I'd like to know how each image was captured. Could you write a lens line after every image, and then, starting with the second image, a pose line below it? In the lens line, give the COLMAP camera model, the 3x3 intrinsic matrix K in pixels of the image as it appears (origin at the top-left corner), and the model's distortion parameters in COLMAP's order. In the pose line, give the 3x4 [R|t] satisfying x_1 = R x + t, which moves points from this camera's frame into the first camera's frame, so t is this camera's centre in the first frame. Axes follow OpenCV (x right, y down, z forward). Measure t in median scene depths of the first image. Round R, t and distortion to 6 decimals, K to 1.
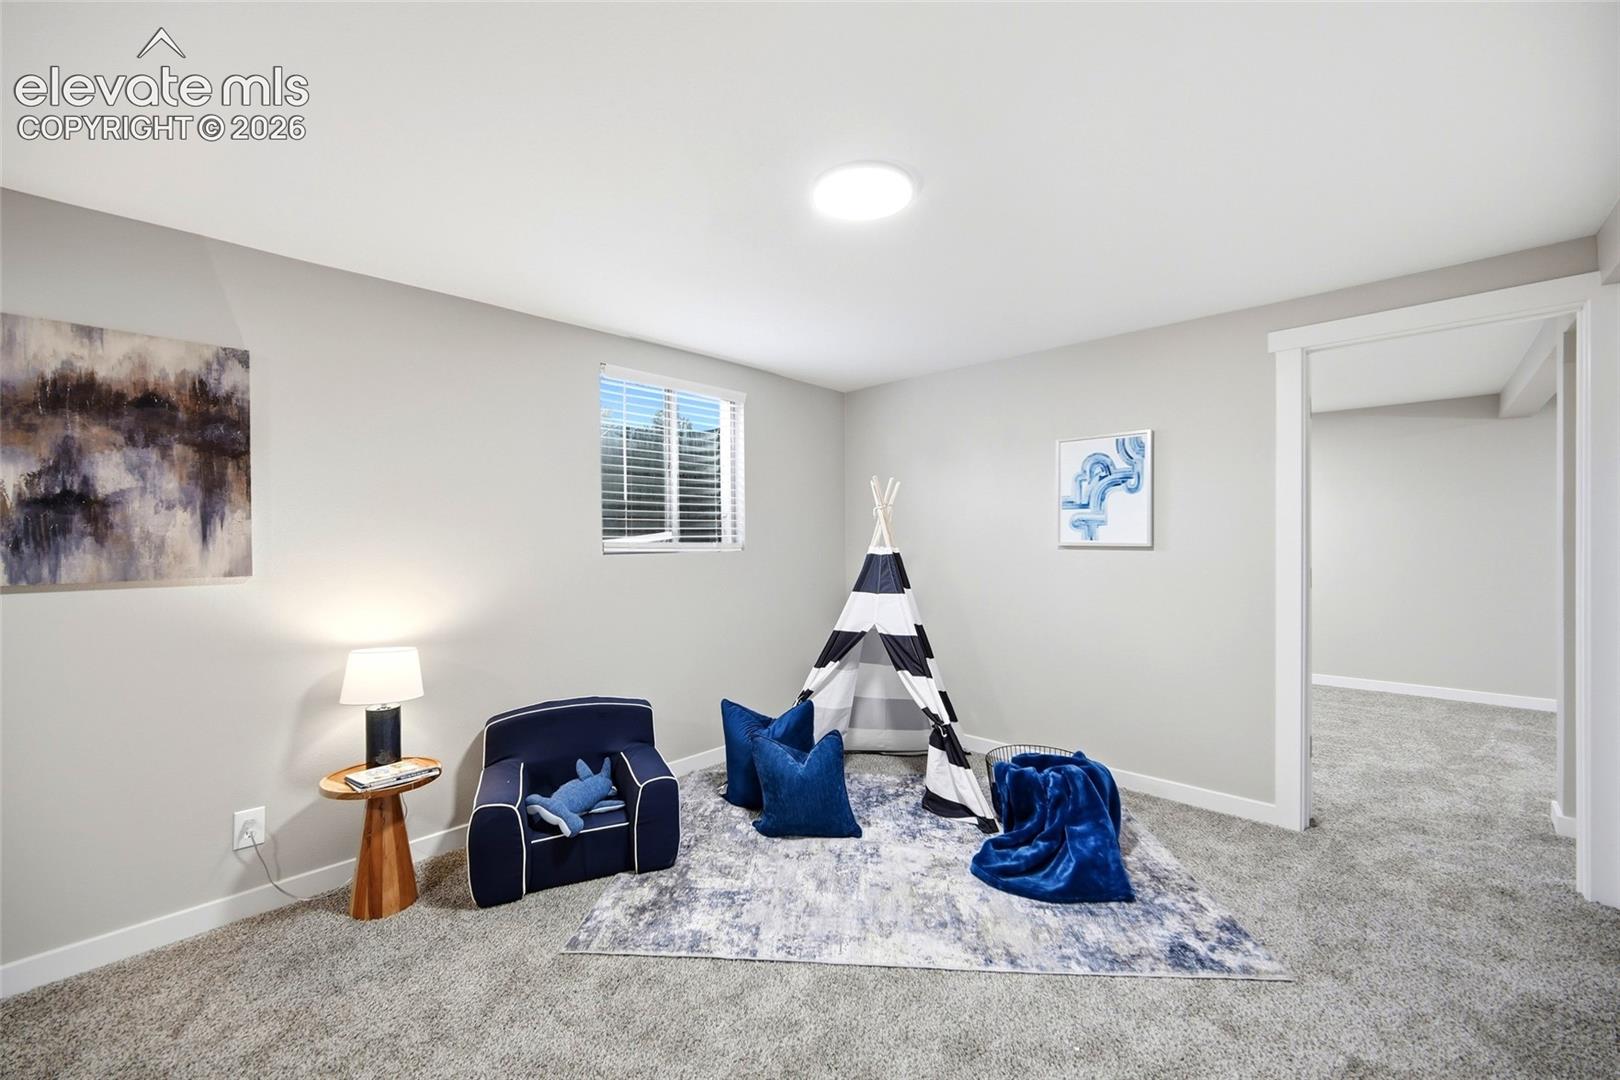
lens RADIAL K [[651.0, 0, 809.0], [0, 651.0, 543.6], [0, 0, 1]] dist [-0.002181, -0.000282]
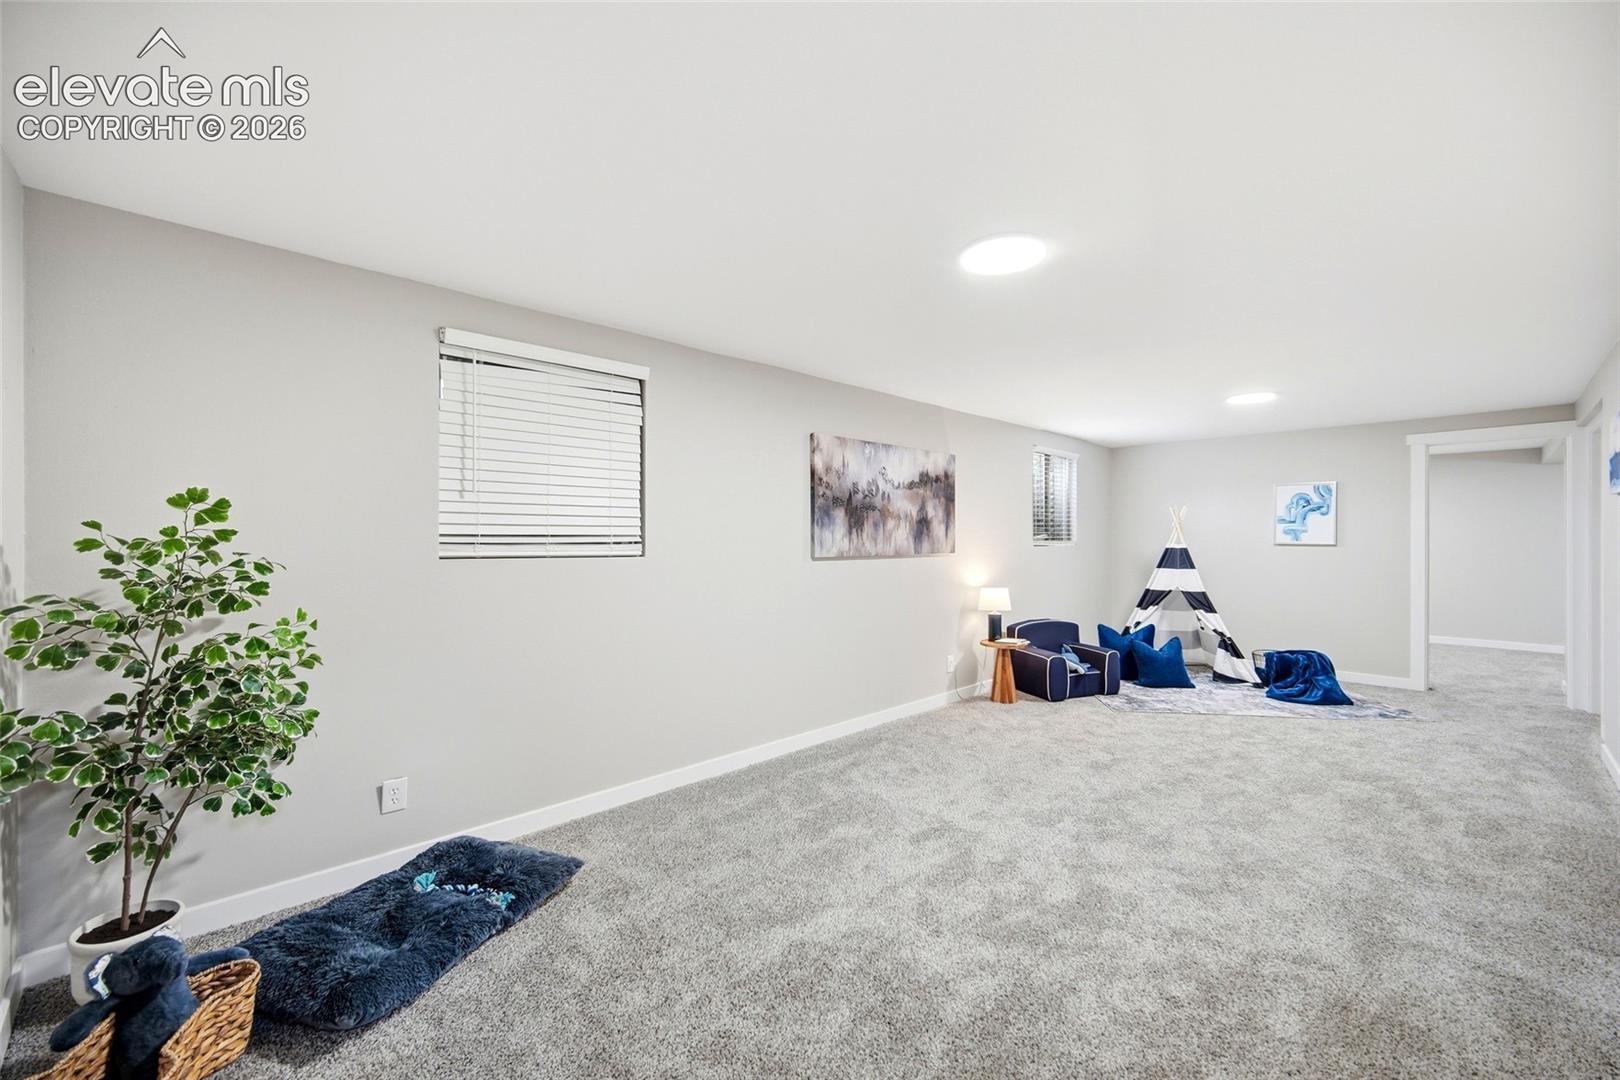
lens RADIAL K [[641.3, 0, 821.0], [0, 641.3, 536.0], [0, 0, 1]] dist [-0.000852, -0.000394]
pose [[0.998856, 0.009005, -0.046973, -0.930754], [-0.009469, 0.999908, -0.009676, 0.011780], [0.046882, 0.010109, 0.998849, -0.971392]]
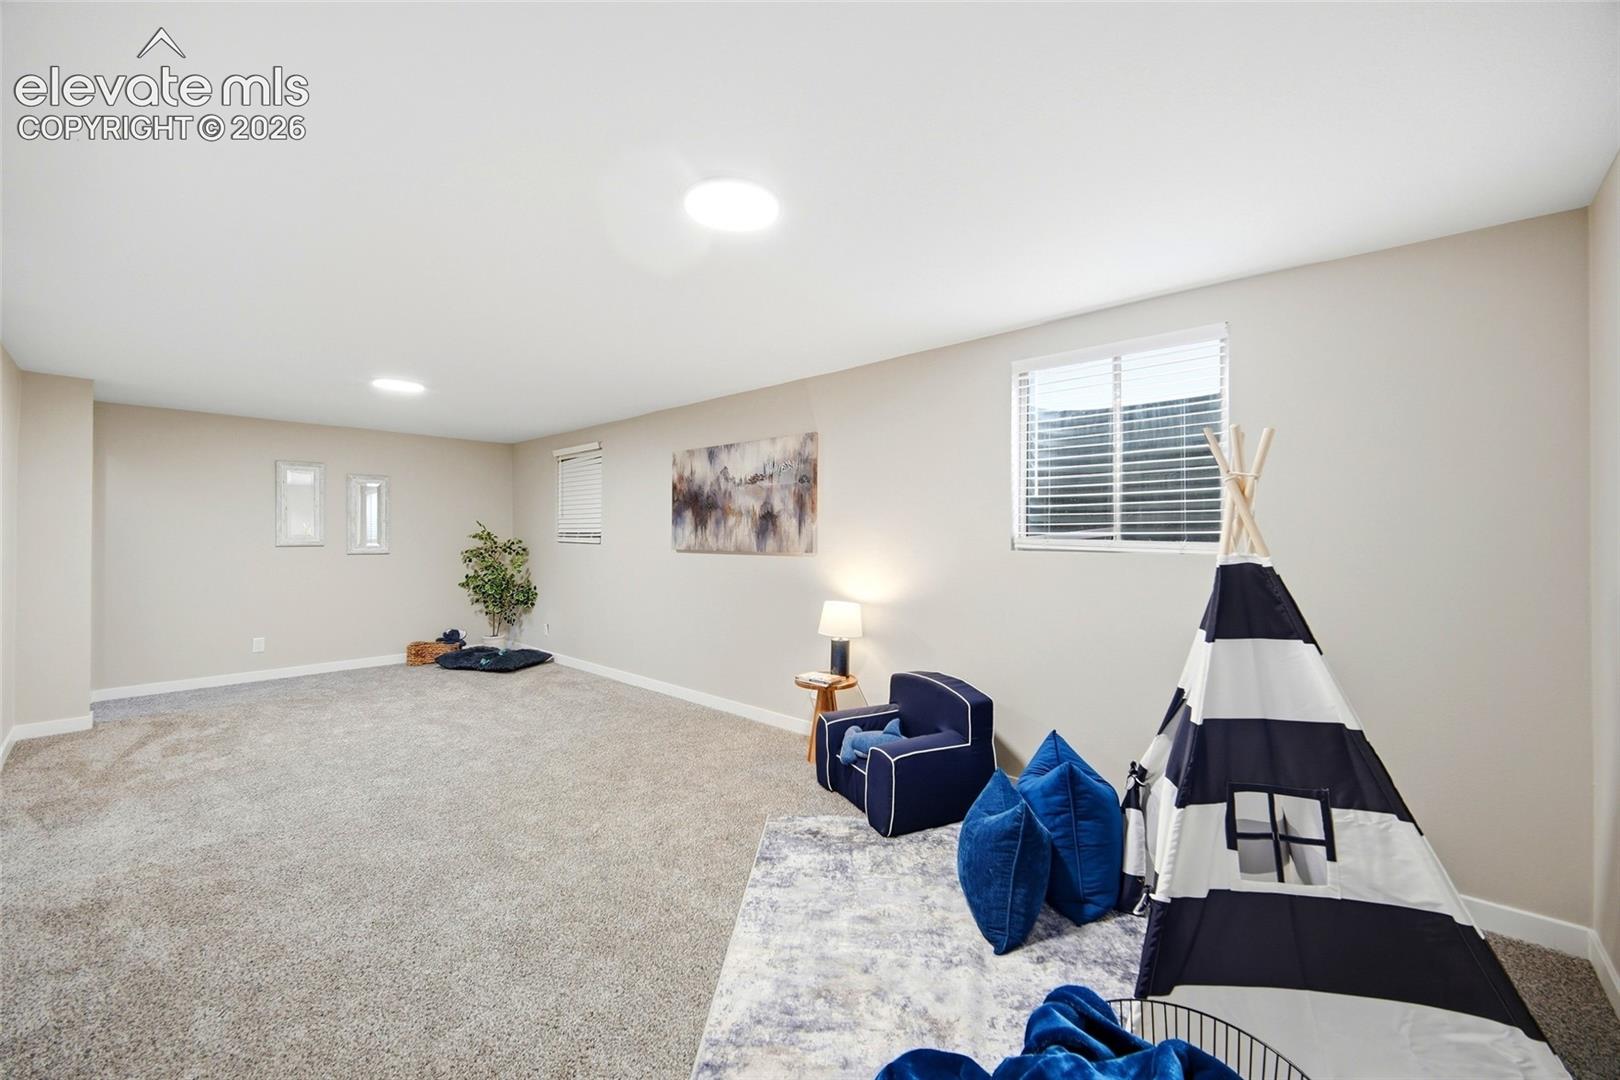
lens RADIAL K [[641.3, 0, 821.0], [0, 641.3, 536.0], [0, 0, 1]] dist [-0.000852, -0.000394]
pose [[0.022529, 0.005974, -0.999728, 0.735551], [-0.014025, 0.999886, 0.005659, -0.007903], [0.999648, 0.013893, 0.022610, 0.745457]]
